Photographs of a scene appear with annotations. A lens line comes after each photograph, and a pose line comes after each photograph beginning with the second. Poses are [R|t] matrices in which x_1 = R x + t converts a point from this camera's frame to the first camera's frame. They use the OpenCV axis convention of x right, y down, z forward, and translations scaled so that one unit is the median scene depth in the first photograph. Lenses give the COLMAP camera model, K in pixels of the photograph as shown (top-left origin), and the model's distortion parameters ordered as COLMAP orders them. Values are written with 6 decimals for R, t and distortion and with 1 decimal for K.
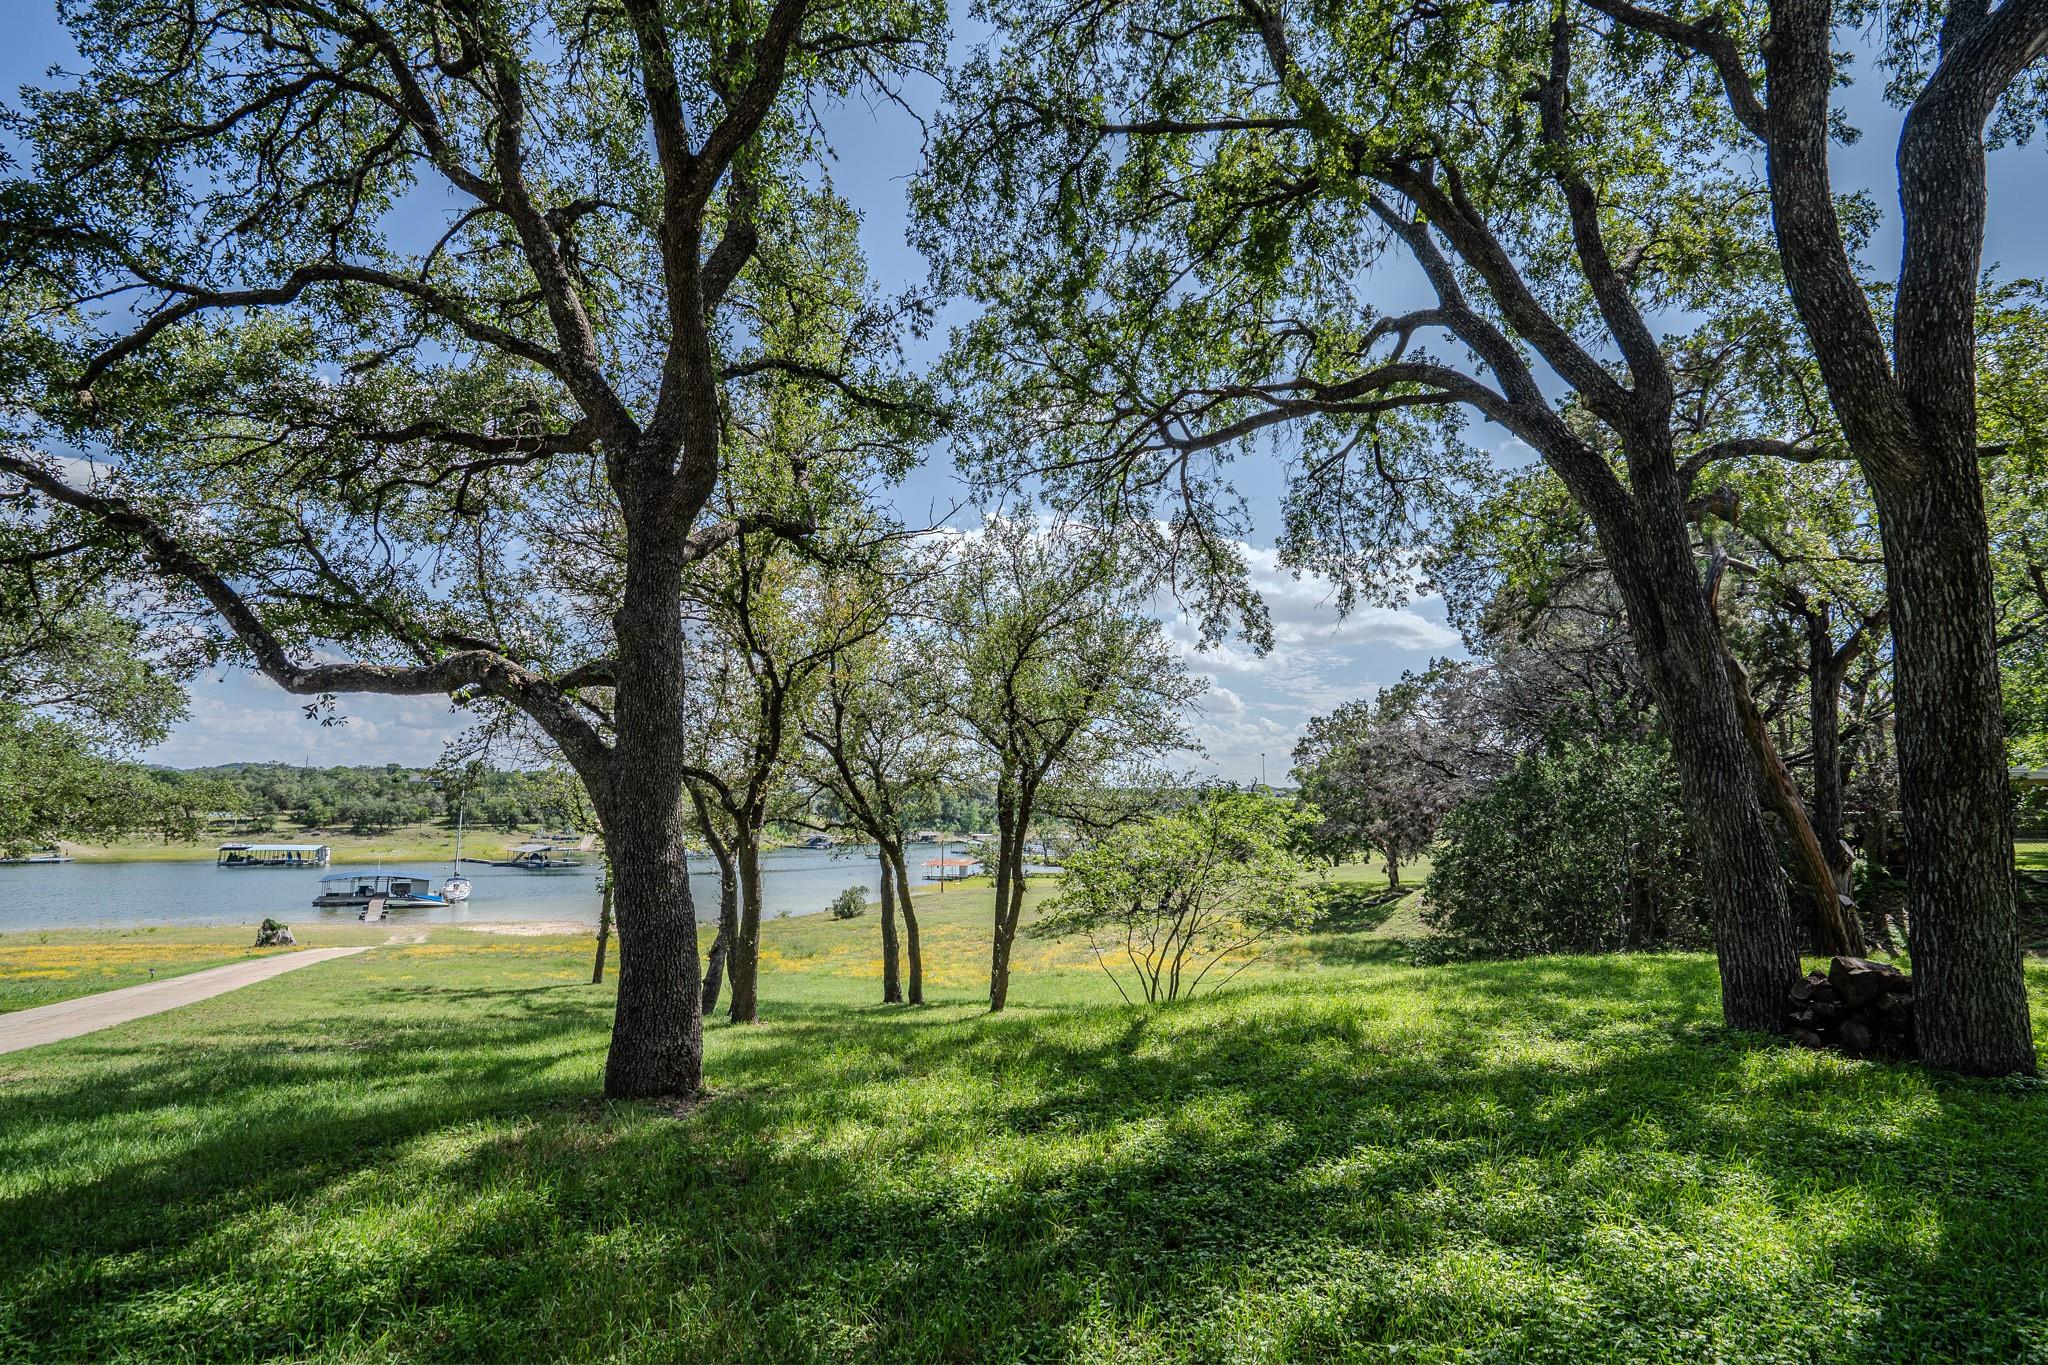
lens RADIAL K [[956.6, 0, 1021.5], [0, 956.6, 681.0], [0, 0, 1]] dist [-0.044074, 0.017049]
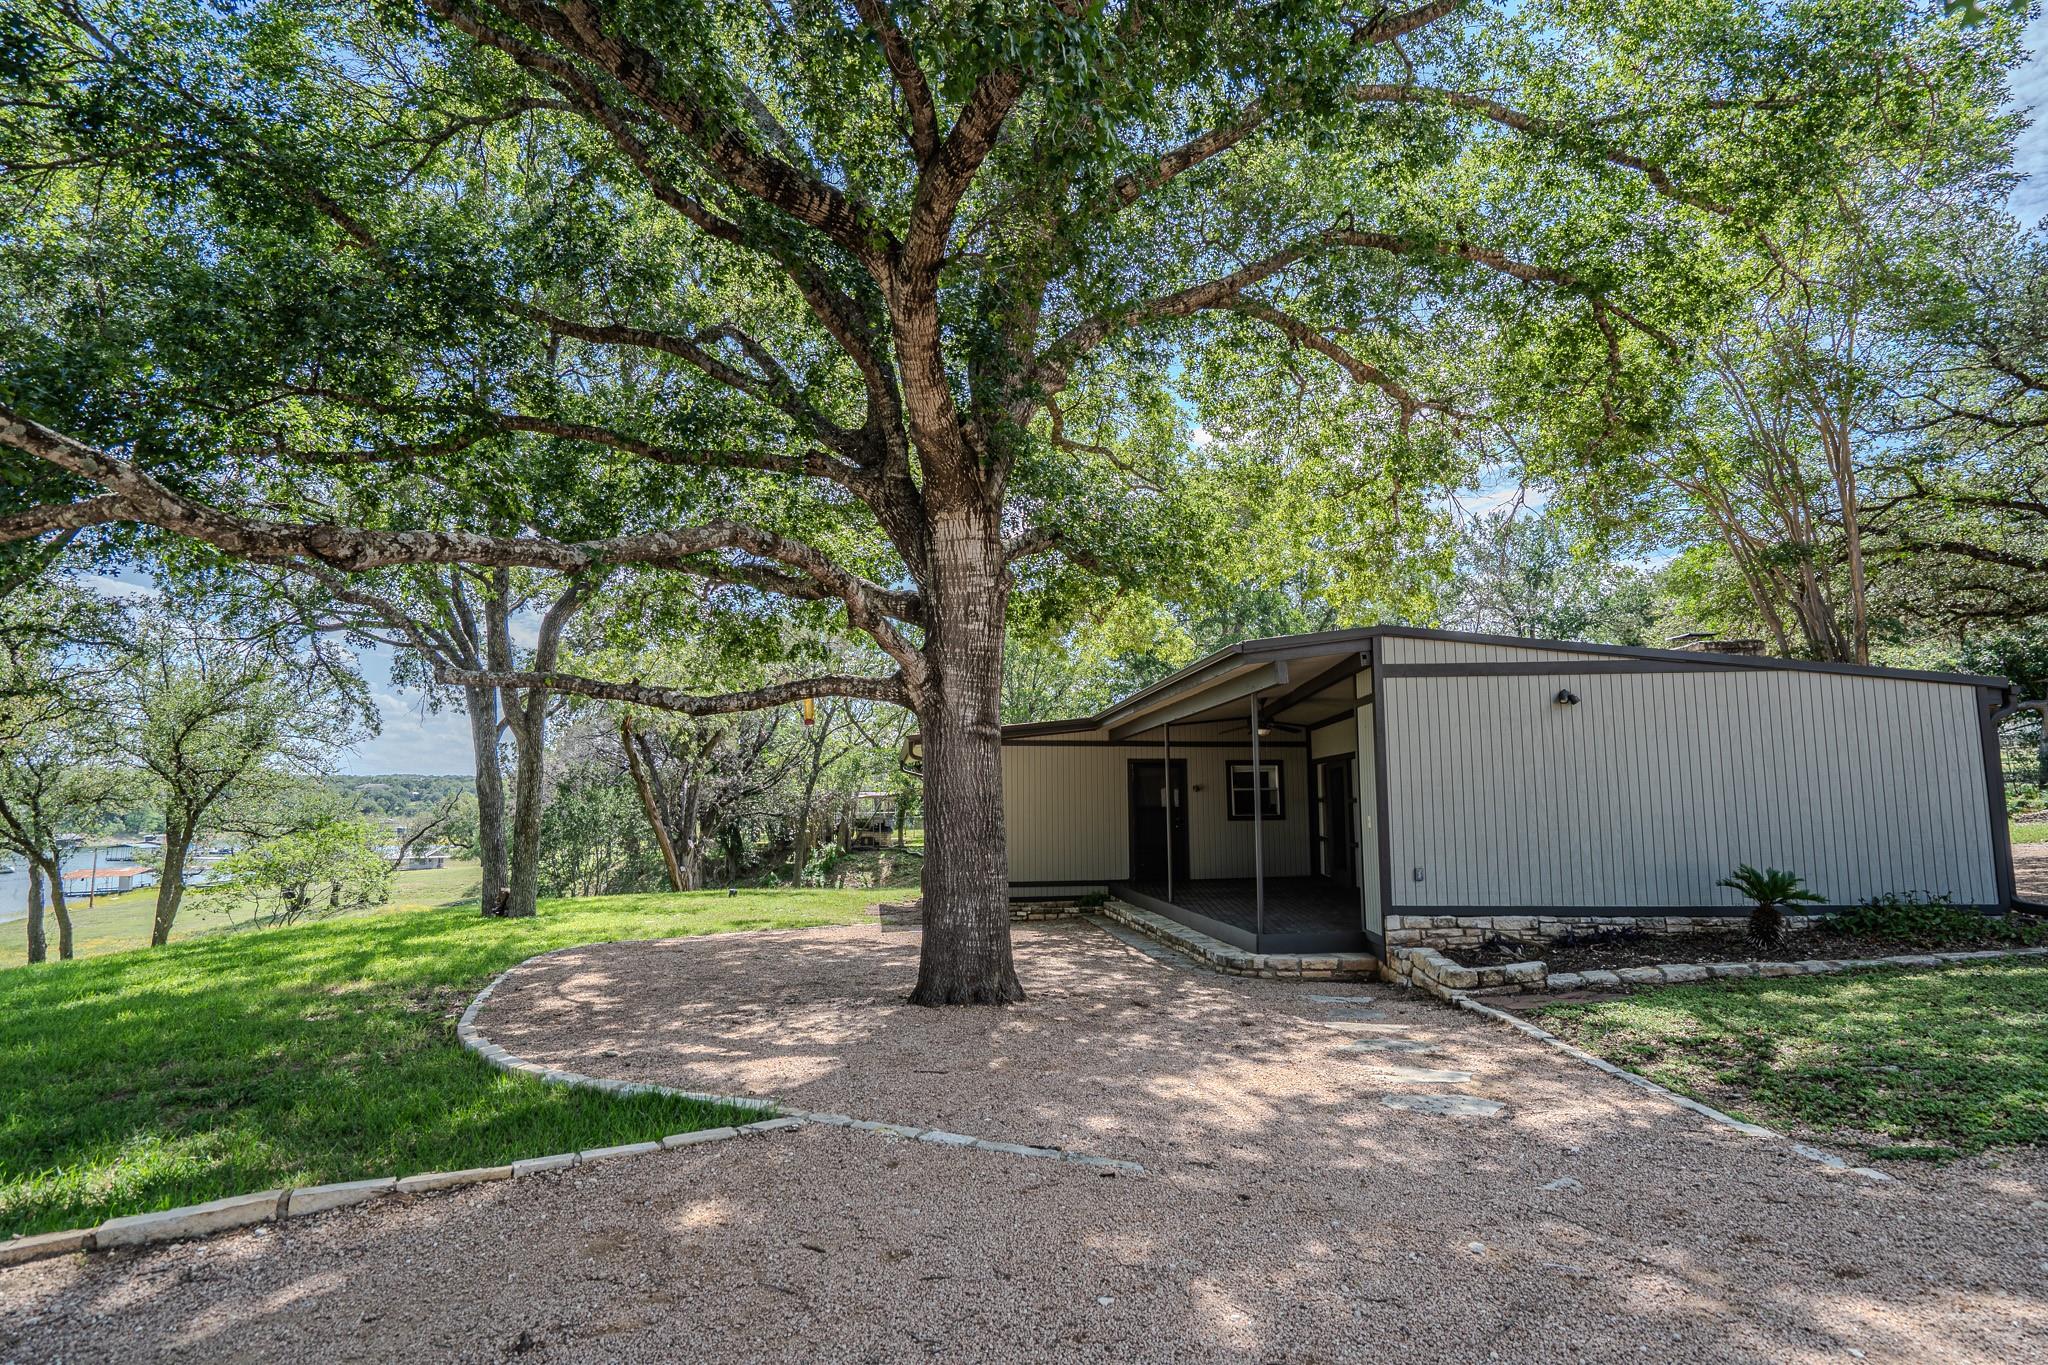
lens RADIAL K [[956.6, 0, 1021.5], [0, 956.6, 681.0], [0, 0, 1]] dist [-0.044074, 0.017049]
pose [[0.766361, 0.066673, 0.638941, 0.046289], [-0.074259, 0.997126, -0.014982, -0.135312], [-0.638104, -0.035965, 0.769110, -0.721759]]
